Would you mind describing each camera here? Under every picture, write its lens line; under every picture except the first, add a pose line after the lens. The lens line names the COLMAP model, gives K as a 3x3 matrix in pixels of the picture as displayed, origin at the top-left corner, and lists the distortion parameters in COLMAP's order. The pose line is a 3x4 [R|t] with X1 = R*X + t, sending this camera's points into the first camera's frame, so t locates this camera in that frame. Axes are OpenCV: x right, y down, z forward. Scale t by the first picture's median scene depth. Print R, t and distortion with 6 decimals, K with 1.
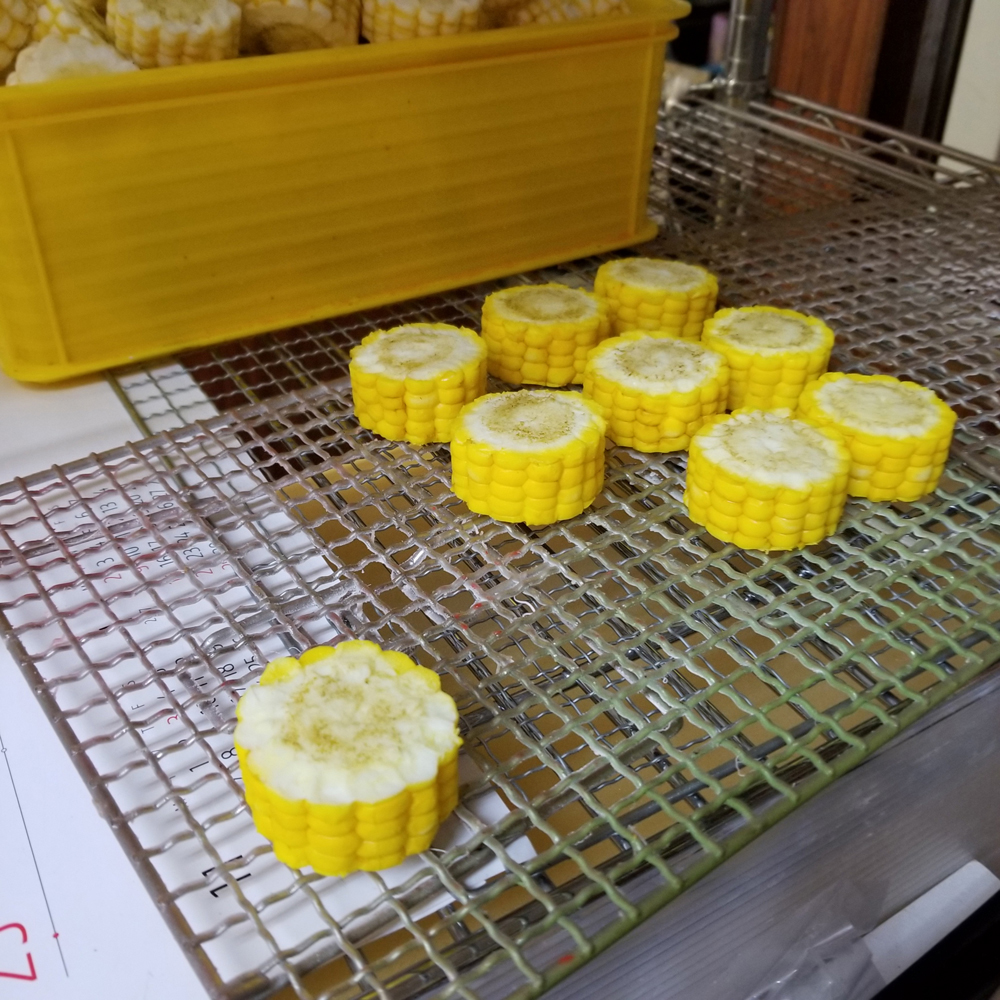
lens RADIAL K [[1050.3, 0, 499.9], [0, 1050.3, 500.5], [0, 0, 1]] dist [-0.000276, 0.000000]
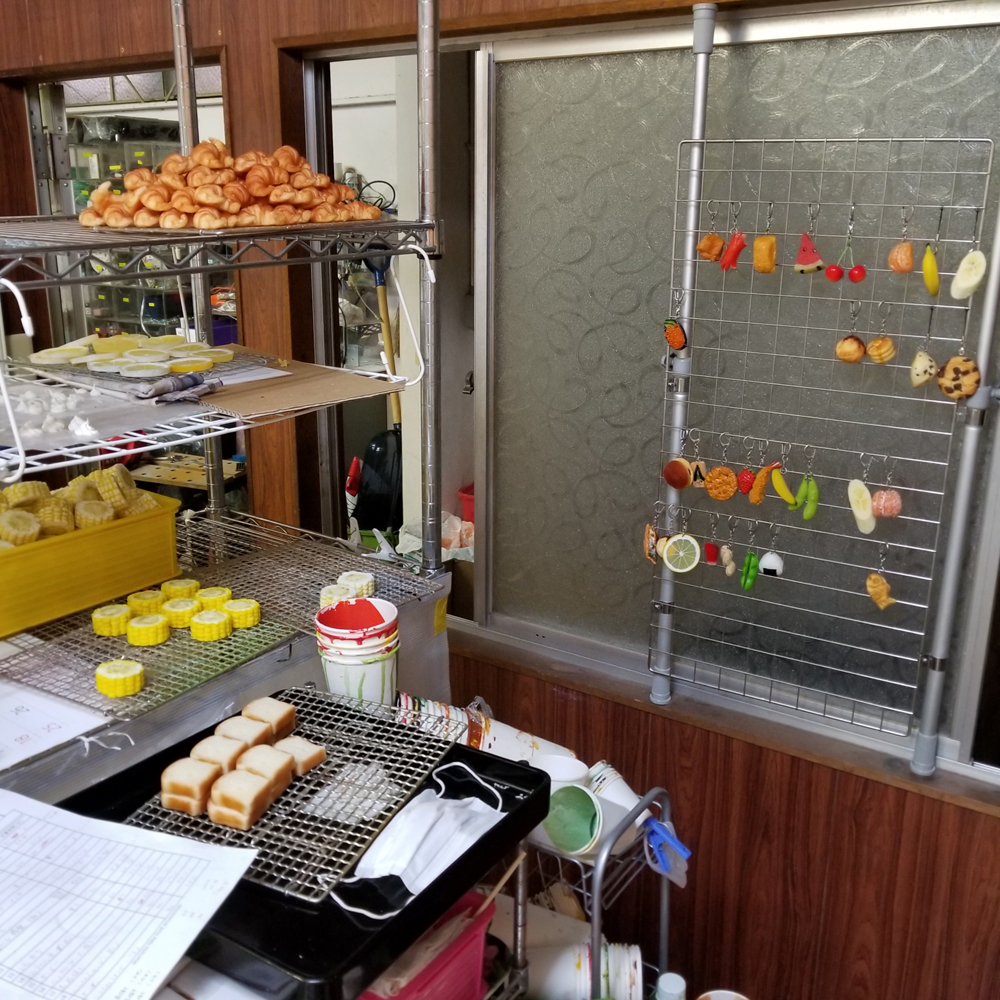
lens RADIAL K [[1050.3, 0, 501.1], [0, 1050.3, 499.1], [0, 0, 1]] dist [-0.000276, 0.000000]
pose [[0.915249, -0.110326, 0.387488, -0.209527], [0.227102, 0.935694, -0.270004, 0.772985], [-0.332782, 0.335120, 0.881448, -2.748786]]
